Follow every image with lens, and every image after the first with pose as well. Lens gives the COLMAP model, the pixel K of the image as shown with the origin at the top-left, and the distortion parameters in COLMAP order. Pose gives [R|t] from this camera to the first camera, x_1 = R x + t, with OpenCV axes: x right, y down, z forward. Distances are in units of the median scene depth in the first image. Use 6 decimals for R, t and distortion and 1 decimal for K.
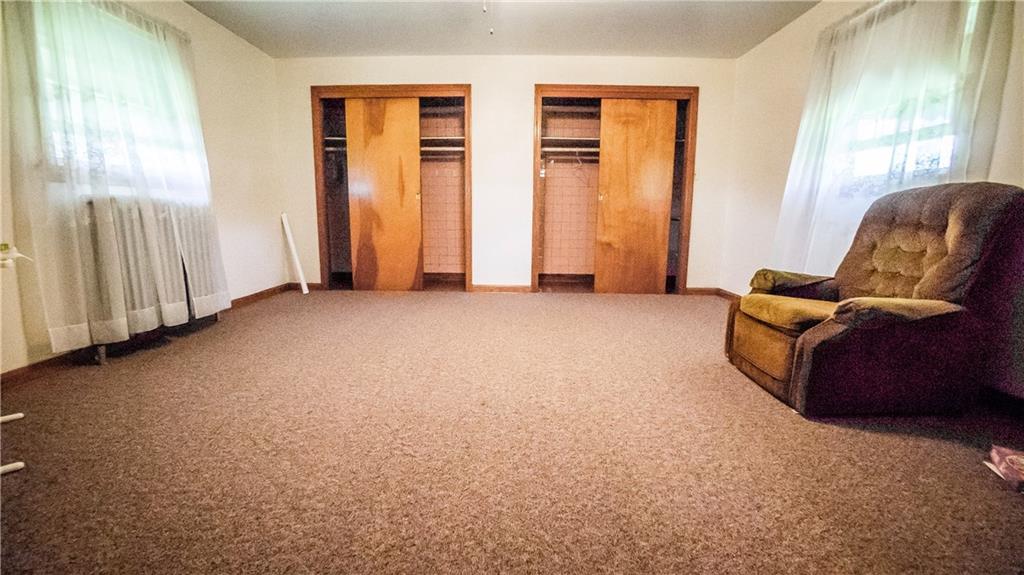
lens RADIAL K [[440.8, 0, 505.2], [0, 440.8, 288.1], [0, 0, 1]] dist [-0.045319, 0.002894]
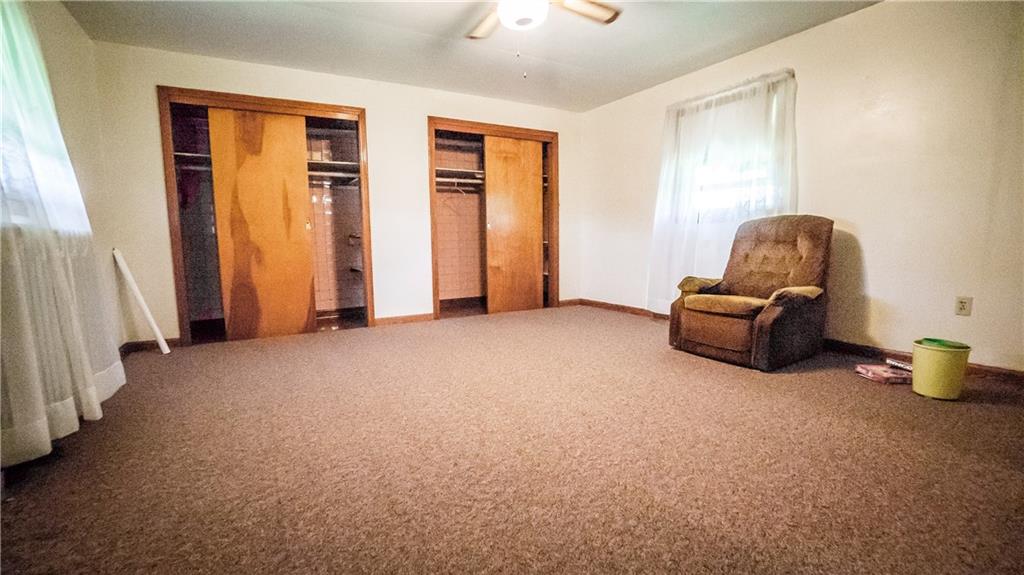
lens RADIAL K [[440.8, 0, 507.9], [0, 440.8, 284.9], [0, 0, 1]] dist [-0.045319, 0.002894]
pose [[0.860791, -0.074375, 0.503495, -0.311520], [0.106729, 0.993647, -0.035689, -0.016183], [-0.497642, 0.084458, 0.863261, 0.052075]]
